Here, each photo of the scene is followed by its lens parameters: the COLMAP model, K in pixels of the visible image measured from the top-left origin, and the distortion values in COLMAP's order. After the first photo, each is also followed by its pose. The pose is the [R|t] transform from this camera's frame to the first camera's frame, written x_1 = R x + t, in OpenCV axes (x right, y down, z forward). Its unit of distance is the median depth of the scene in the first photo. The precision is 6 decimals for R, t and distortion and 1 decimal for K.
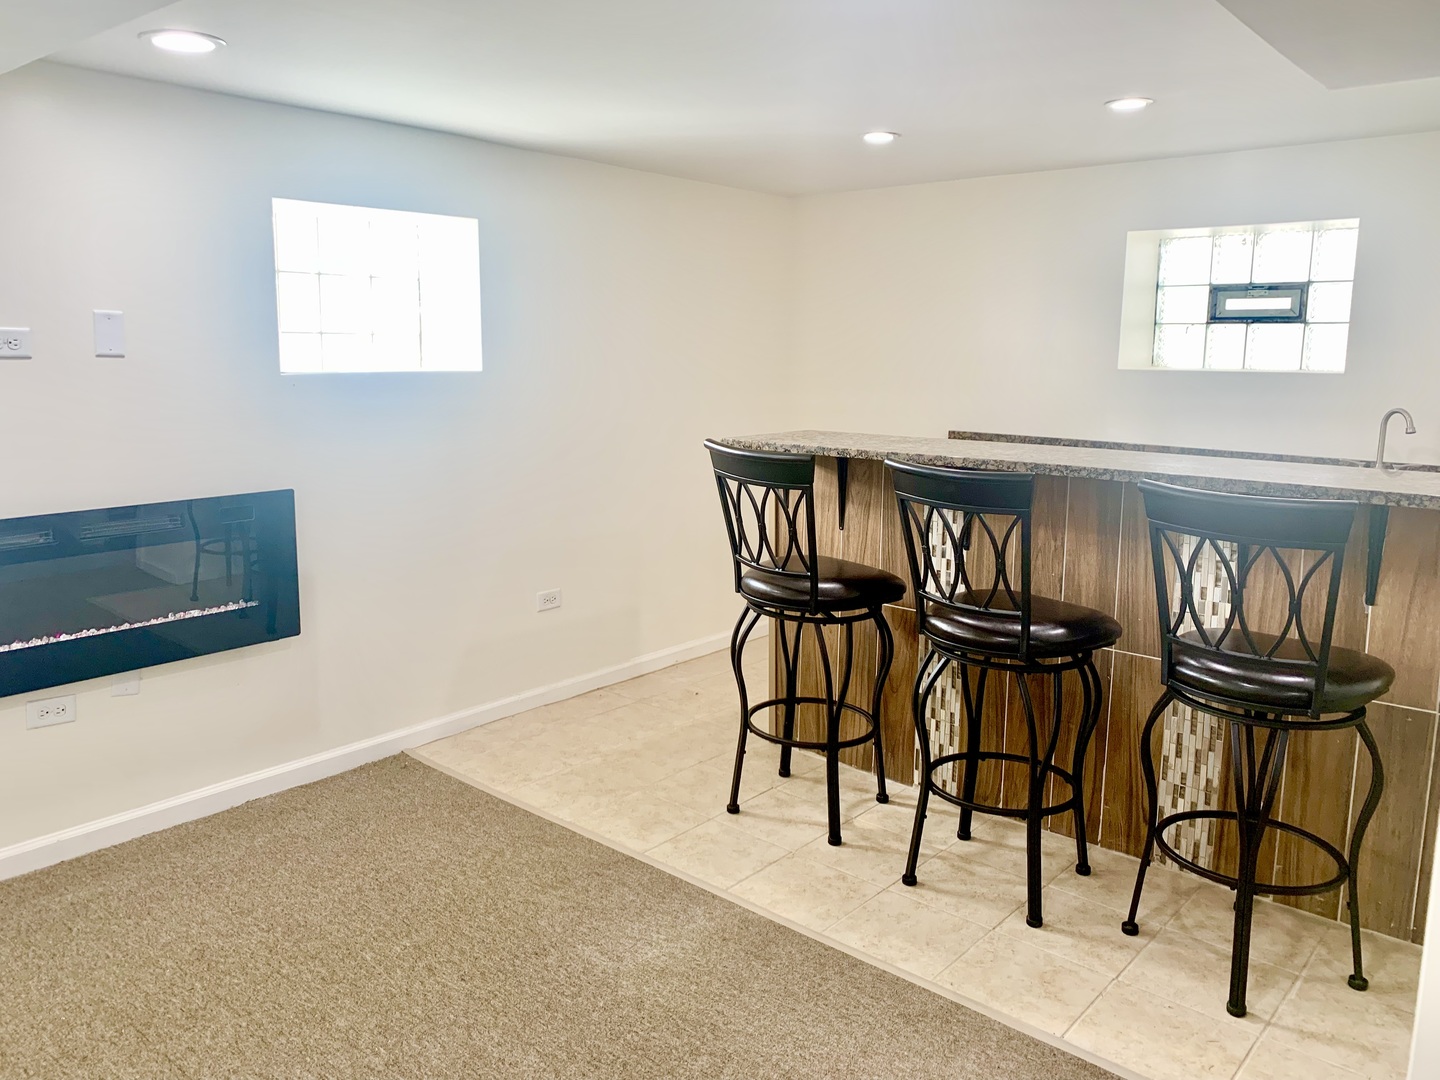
lens RADIAL K [[1101.1, 0, 720.7], [0, 1101.1, 544.4], [0, 0, 1]] dist [0.013304, -0.009445]
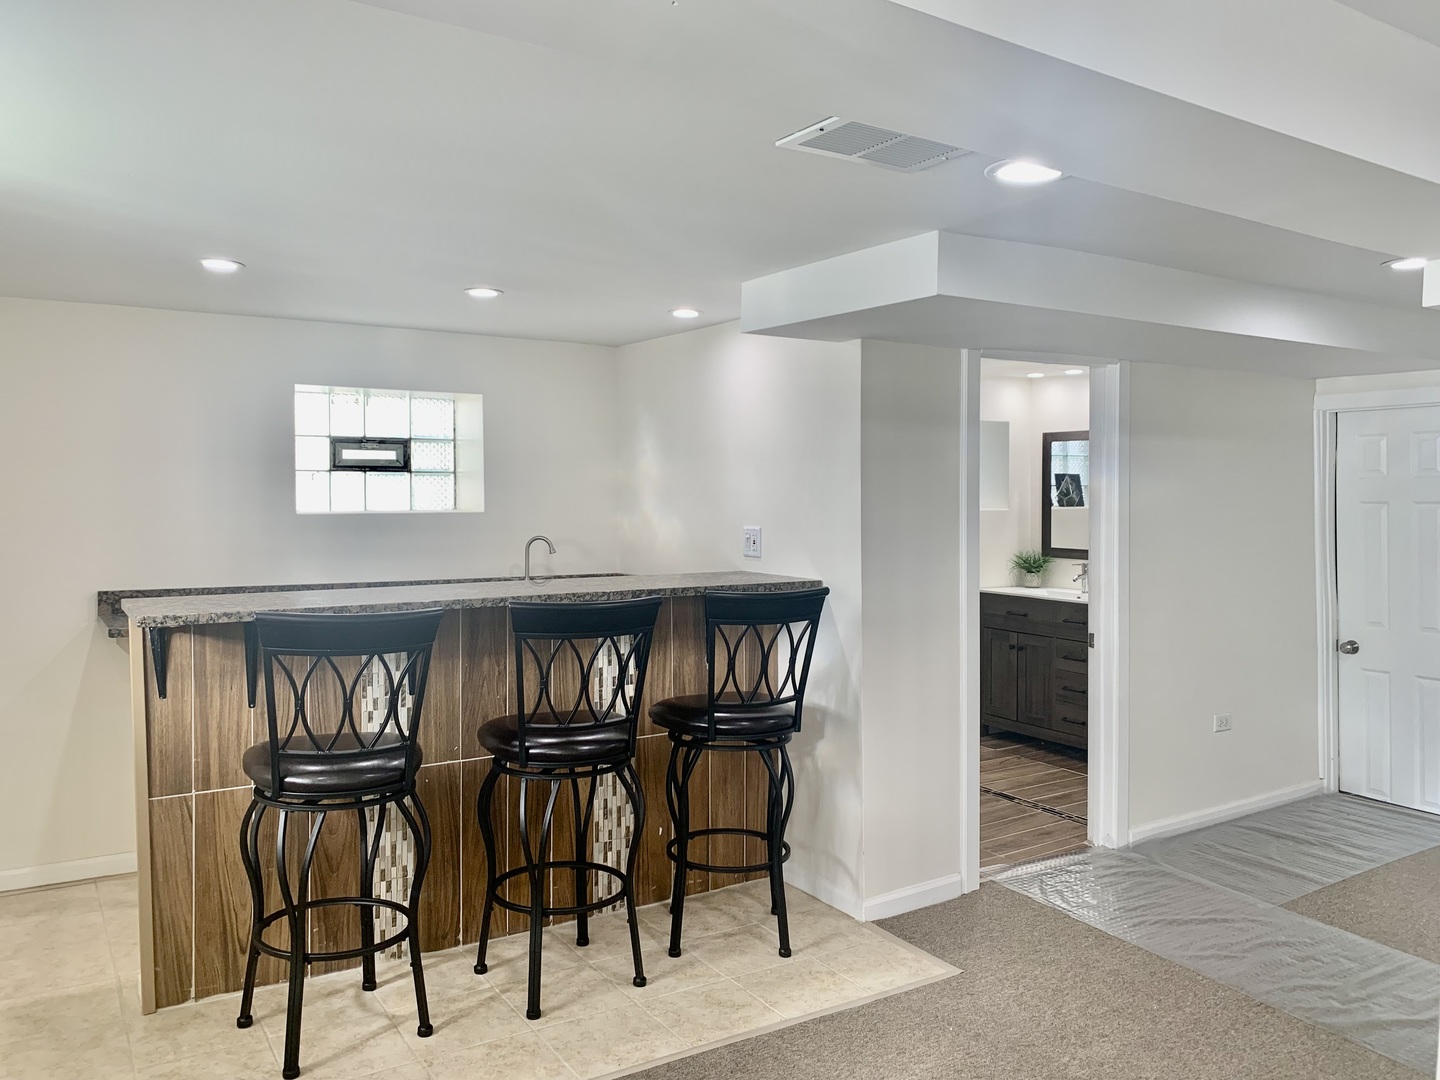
lens RADIAL K [[1101.1, 0, 719.2], [0, 1101.1, 530.2], [0, 0, 1]] dist [0.013304, -0.009445]
pose [[0.285048, -0.043647, 0.957519, -0.585051], [0.173612, 0.984791, -0.006794, -0.077866], [-0.942659, 0.168174, 0.288291, 0.380486]]
